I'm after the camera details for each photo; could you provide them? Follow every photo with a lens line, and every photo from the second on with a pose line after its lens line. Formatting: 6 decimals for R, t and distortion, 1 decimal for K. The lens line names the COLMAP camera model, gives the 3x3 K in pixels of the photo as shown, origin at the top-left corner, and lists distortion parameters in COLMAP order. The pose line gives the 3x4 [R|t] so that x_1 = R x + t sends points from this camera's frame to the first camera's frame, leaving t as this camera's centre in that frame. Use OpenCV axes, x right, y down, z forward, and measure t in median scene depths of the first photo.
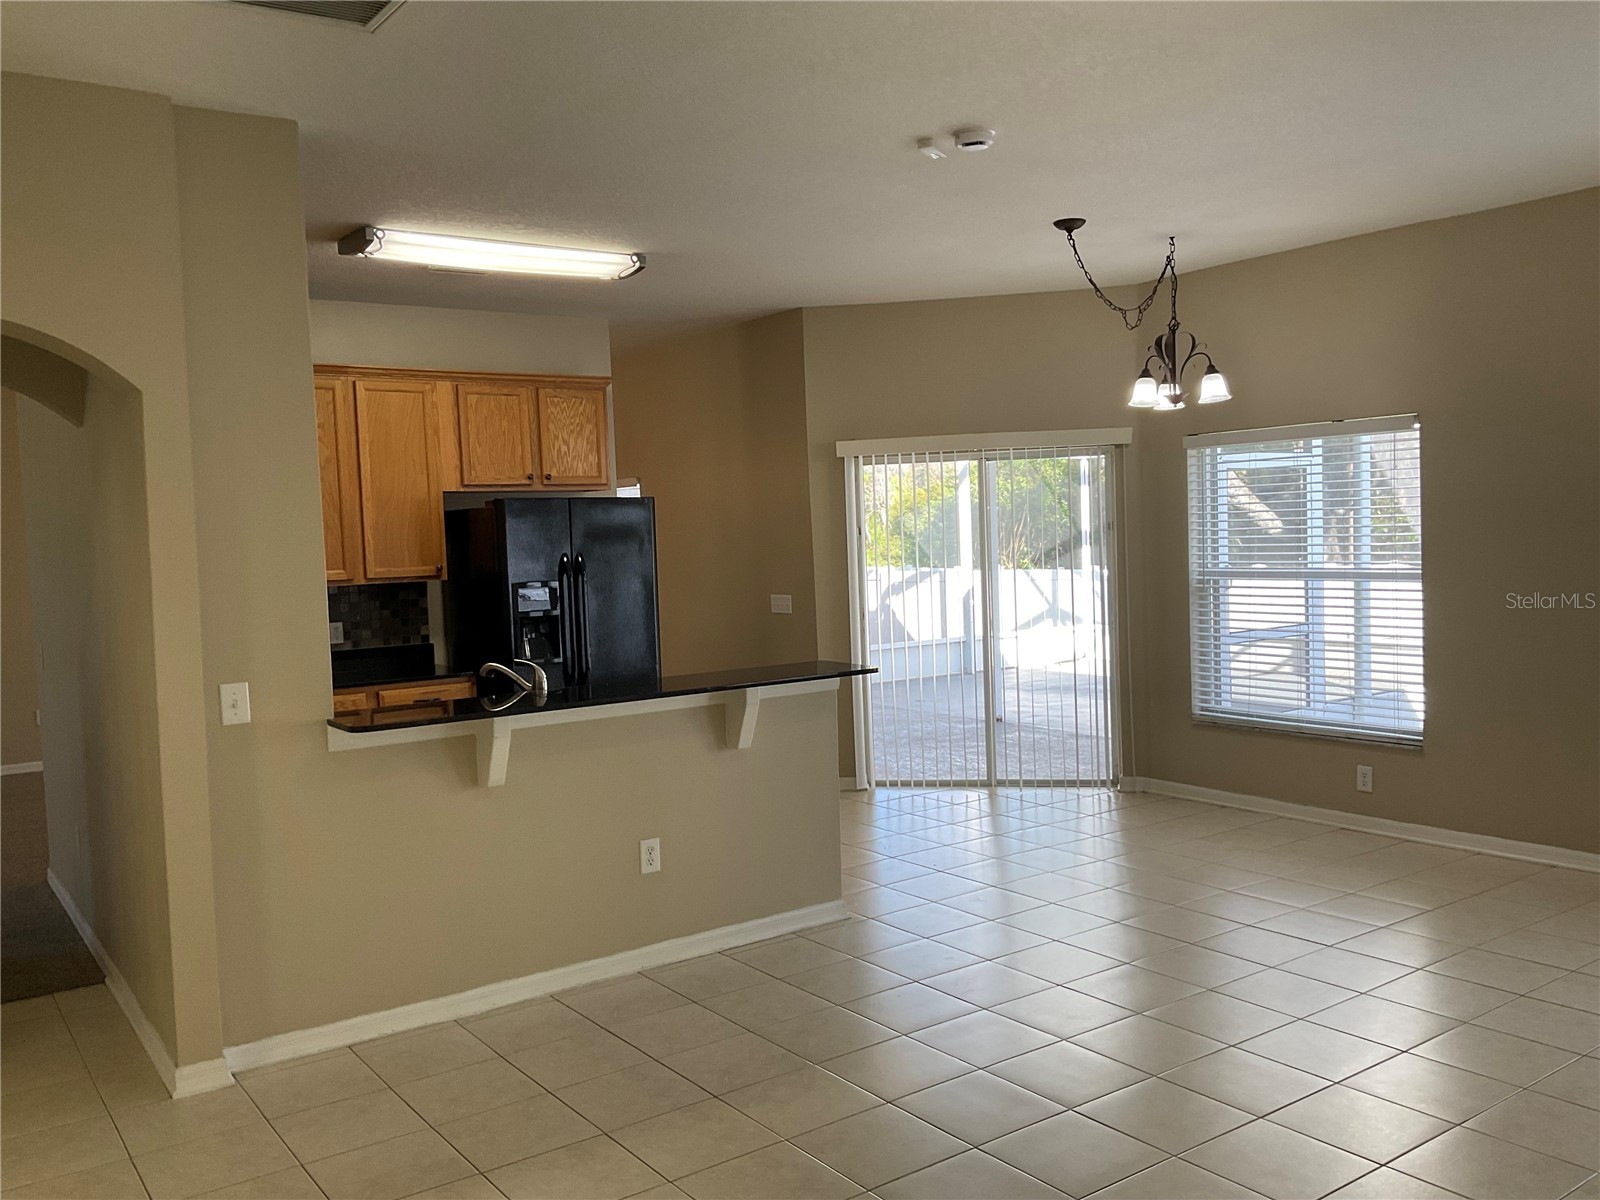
lens RADIAL K [[1315.2, 0, 790.9], [0, 1315.2, 584.8], [0, 0, 1]] dist [0.028094, -0.056481]
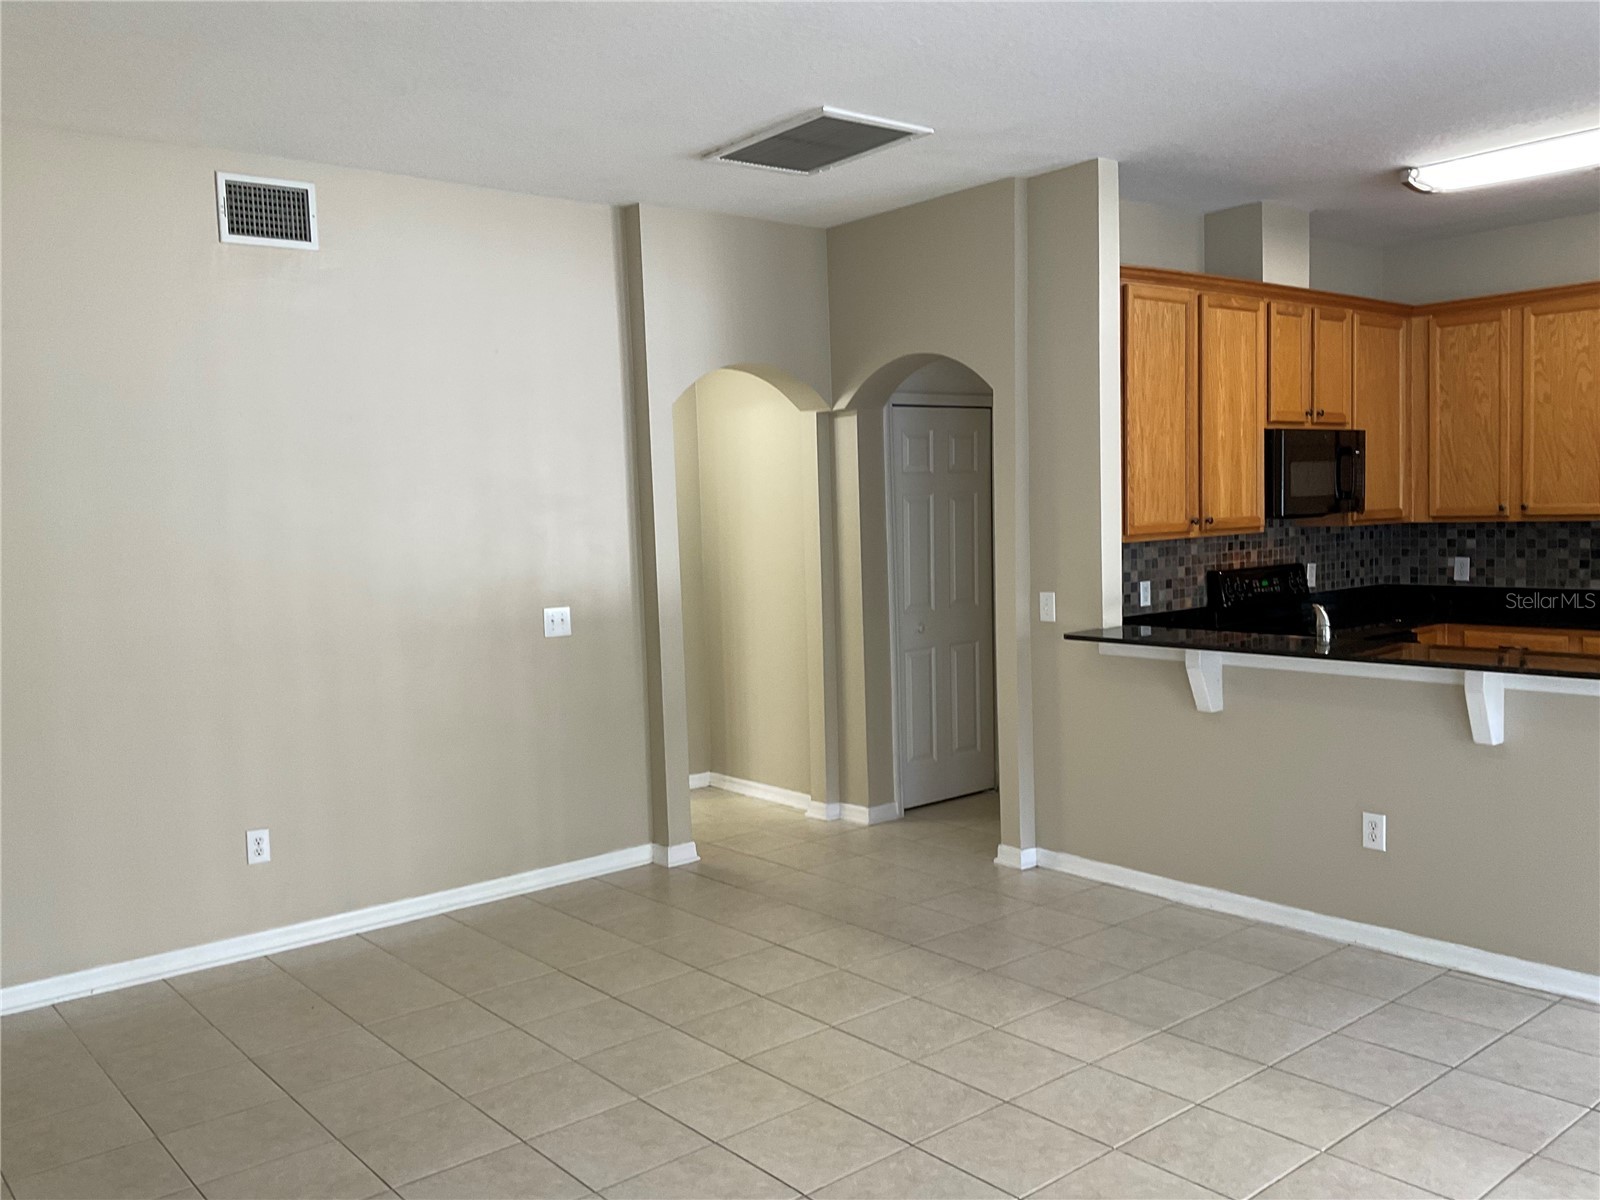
lens RADIAL K [[1315.2, 0, 800.2], [0, 1315.2, 595.3], [0, 0, 1]] dist [0.028094, -0.056481]
pose [[0.074114, 0.103399, -0.991875, 0.767134], [-0.011169, 0.994634, 0.102852, -0.050363], [0.997187, 0.003455, 0.074871, 0.526362]]
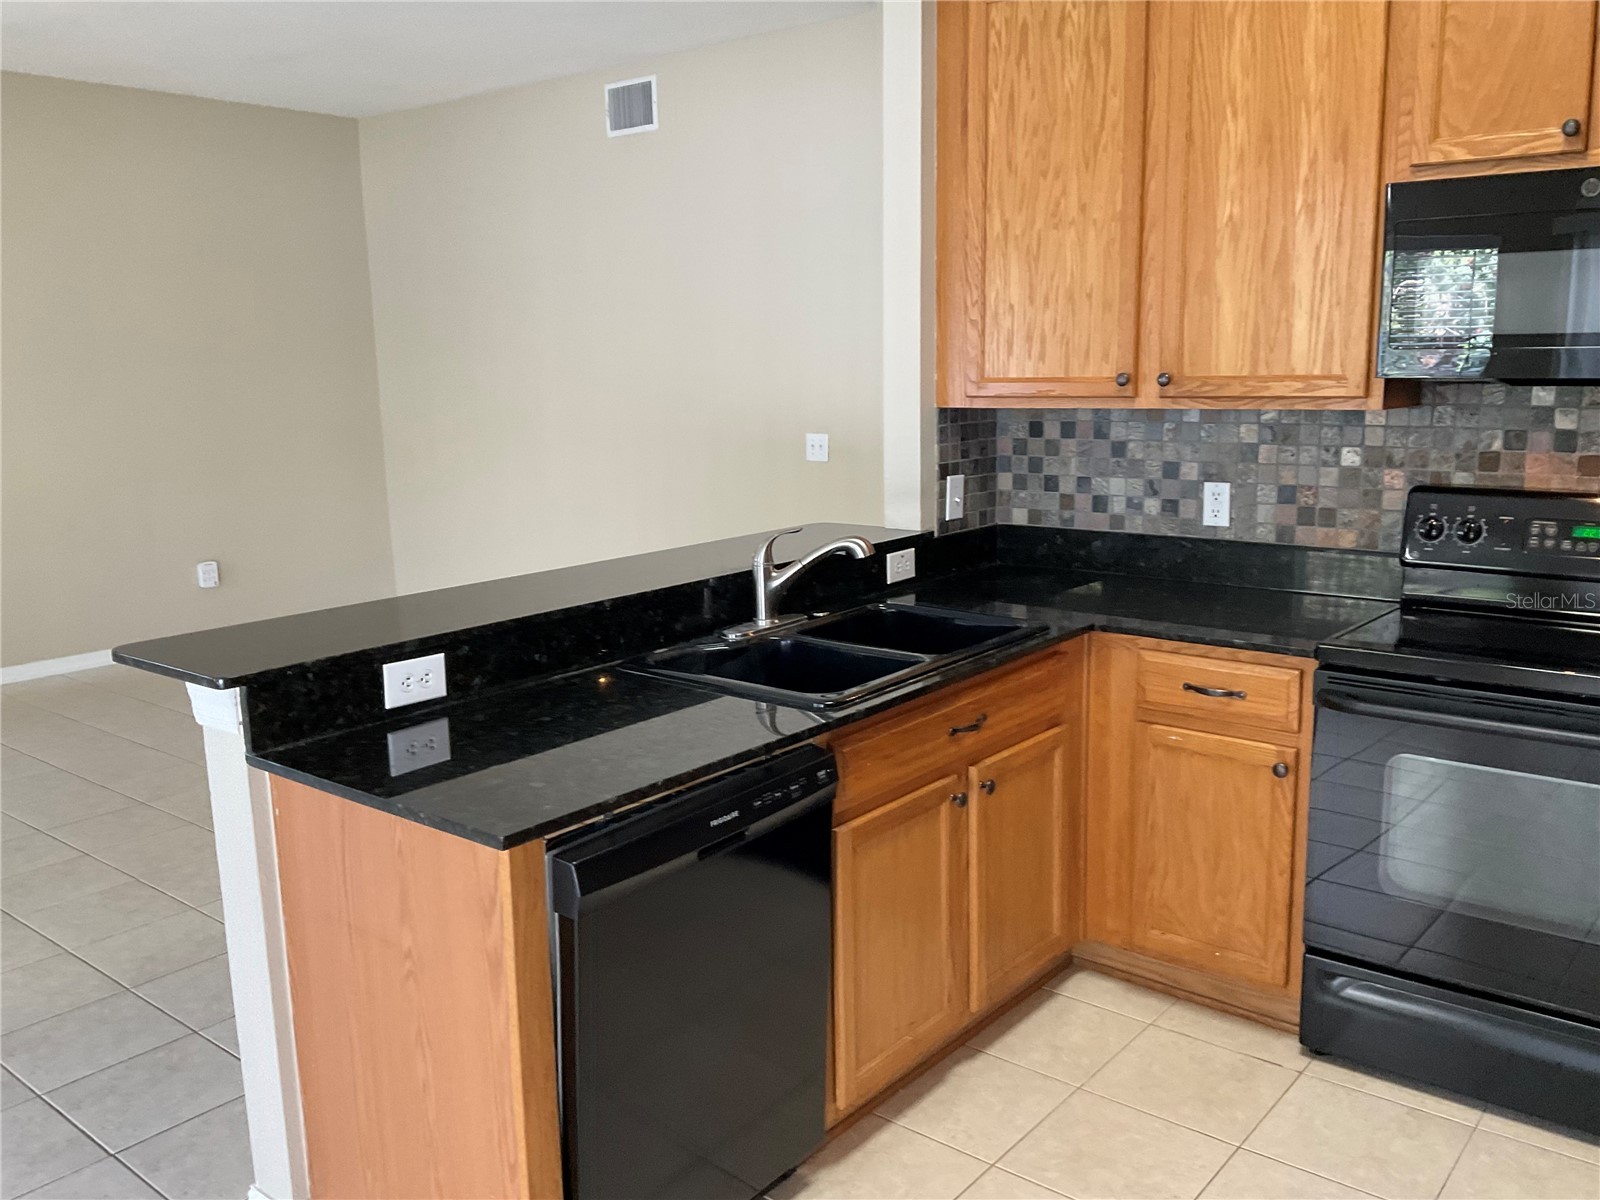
lens RADIAL K [[1315.2, 0, 806.3], [0, 1315.2, 610.1], [0, 0, 1]] dist [0.028094, -0.056481]
pose [[-0.958590, 0.106989, -0.263927, -0.039795], [0.042435, 0.970064, 0.239114, -0.052271], [0.281609, 0.218013, -0.934434, 1.570509]]
